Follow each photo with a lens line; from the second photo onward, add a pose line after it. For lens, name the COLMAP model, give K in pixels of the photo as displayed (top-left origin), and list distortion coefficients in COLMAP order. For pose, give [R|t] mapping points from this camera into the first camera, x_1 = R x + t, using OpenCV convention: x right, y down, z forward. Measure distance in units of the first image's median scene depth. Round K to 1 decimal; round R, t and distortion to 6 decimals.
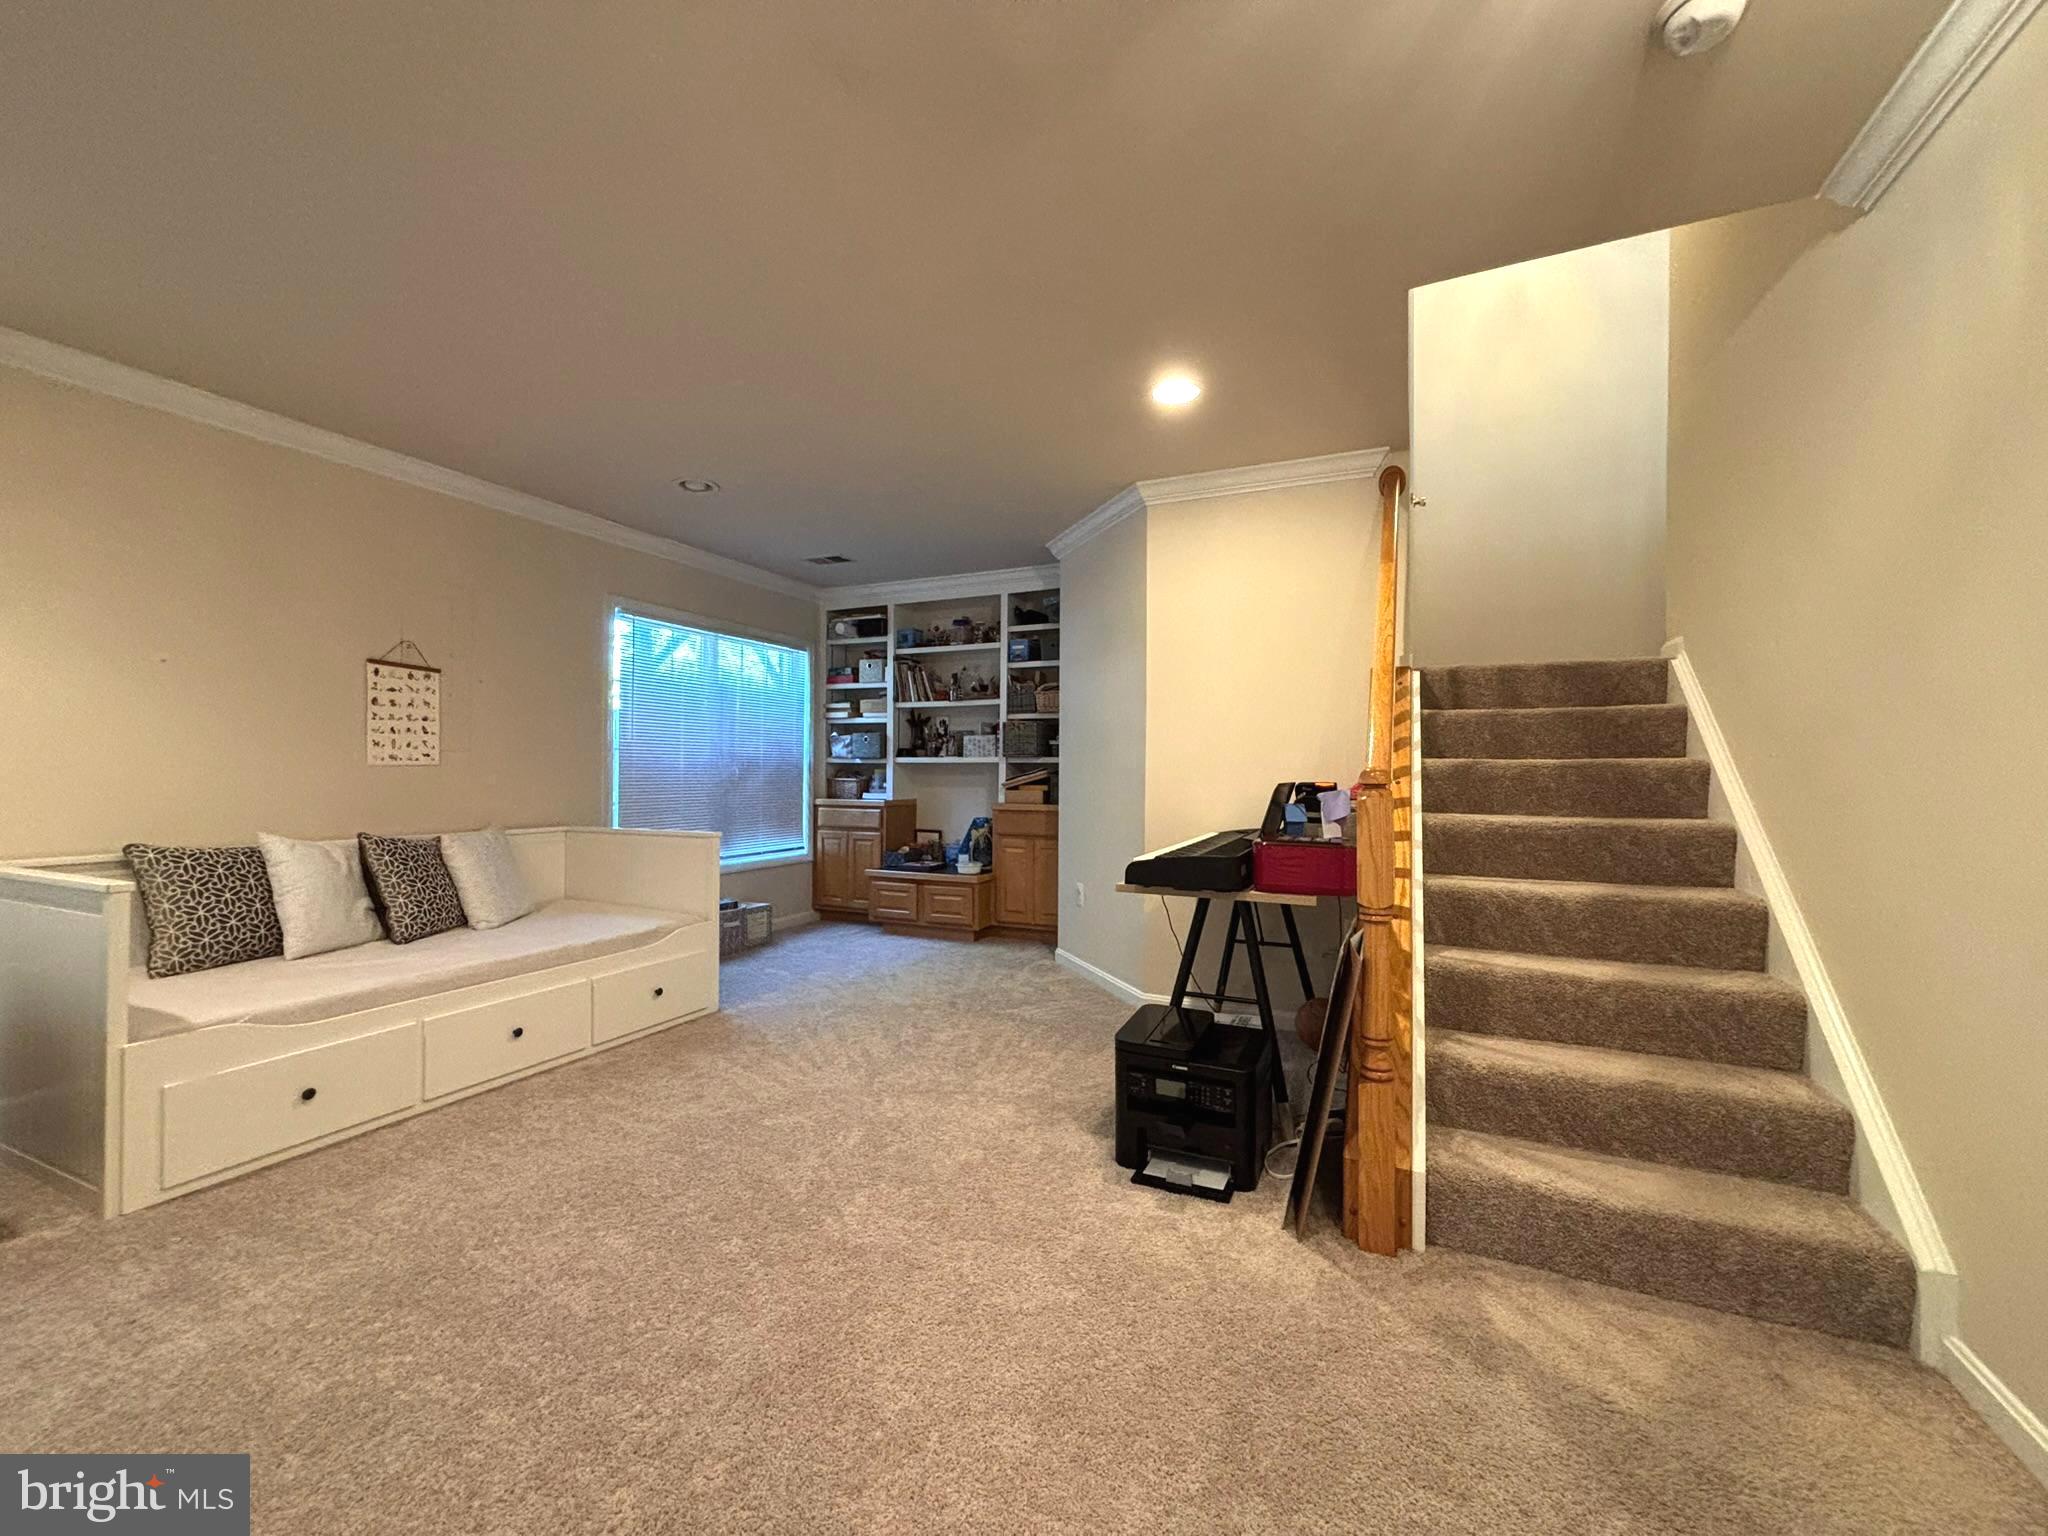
lens RADIAL K [[820.1, 0, 1031.5], [0, 820.1, 769.1], [0, 0, 1]] dist [0.004041, -0.001327]
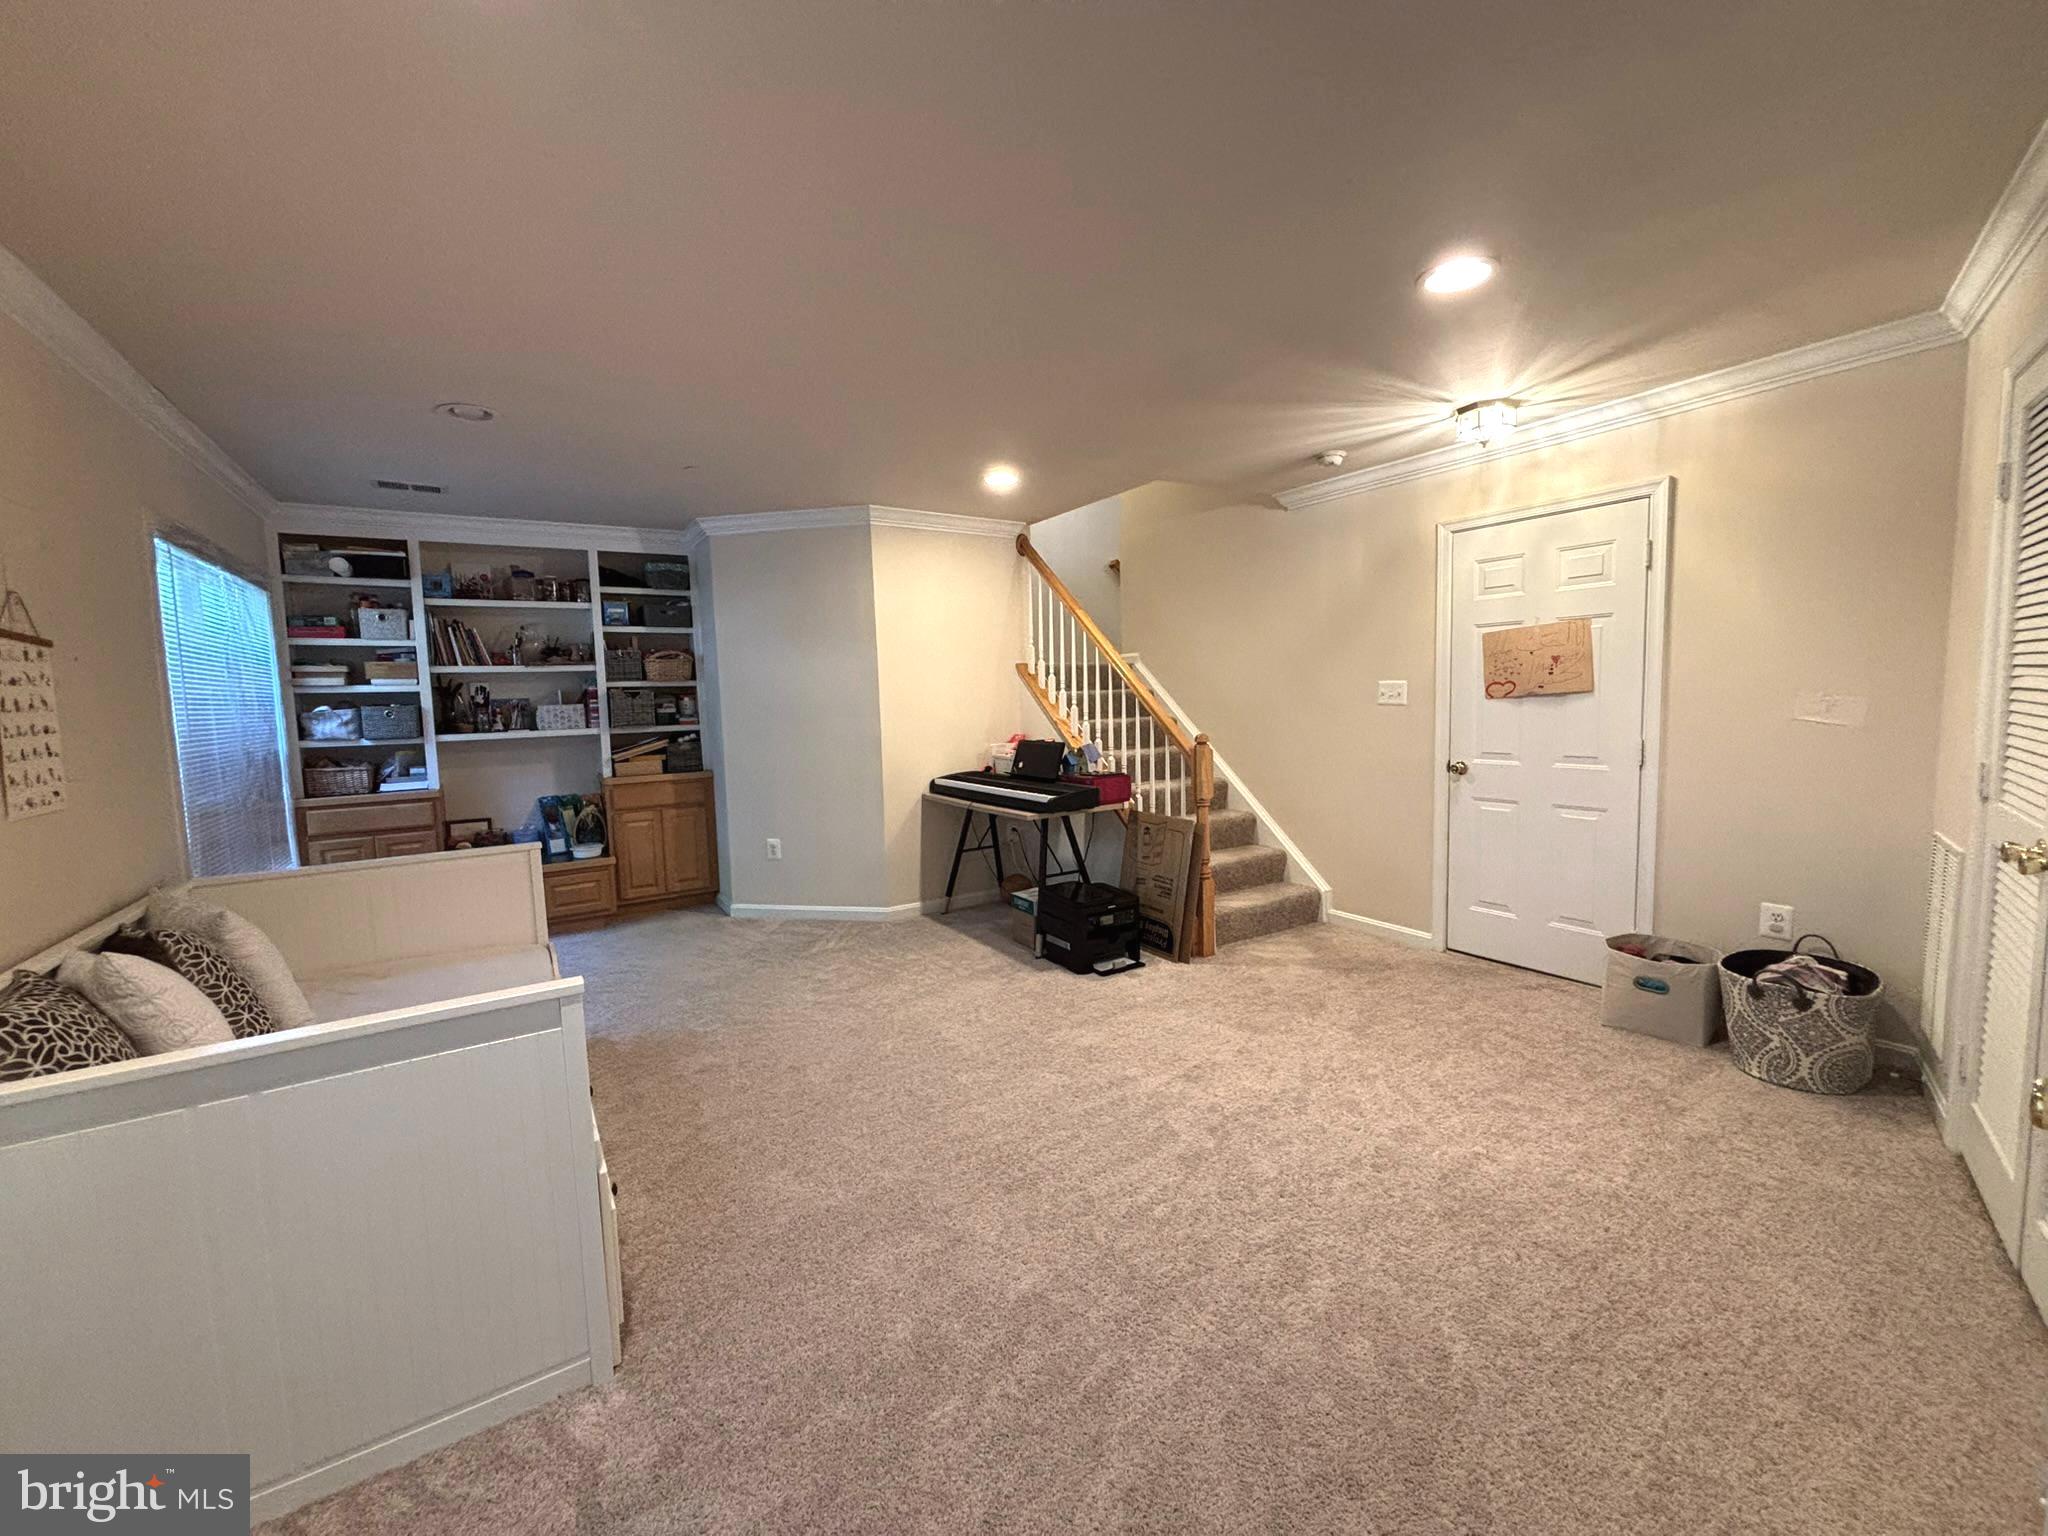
lens RADIAL K [[820.1, 0, 1045.2], [0, 820.1, 764.8], [0, 0, 1]] dist [0.004041, -0.001327]
pose [[0.542877, -0.094606, 0.834466, -0.535317], [0.029870, 0.995181, 0.093394, -0.044259], [-0.839281, -0.025776, 0.543087, 0.066368]]
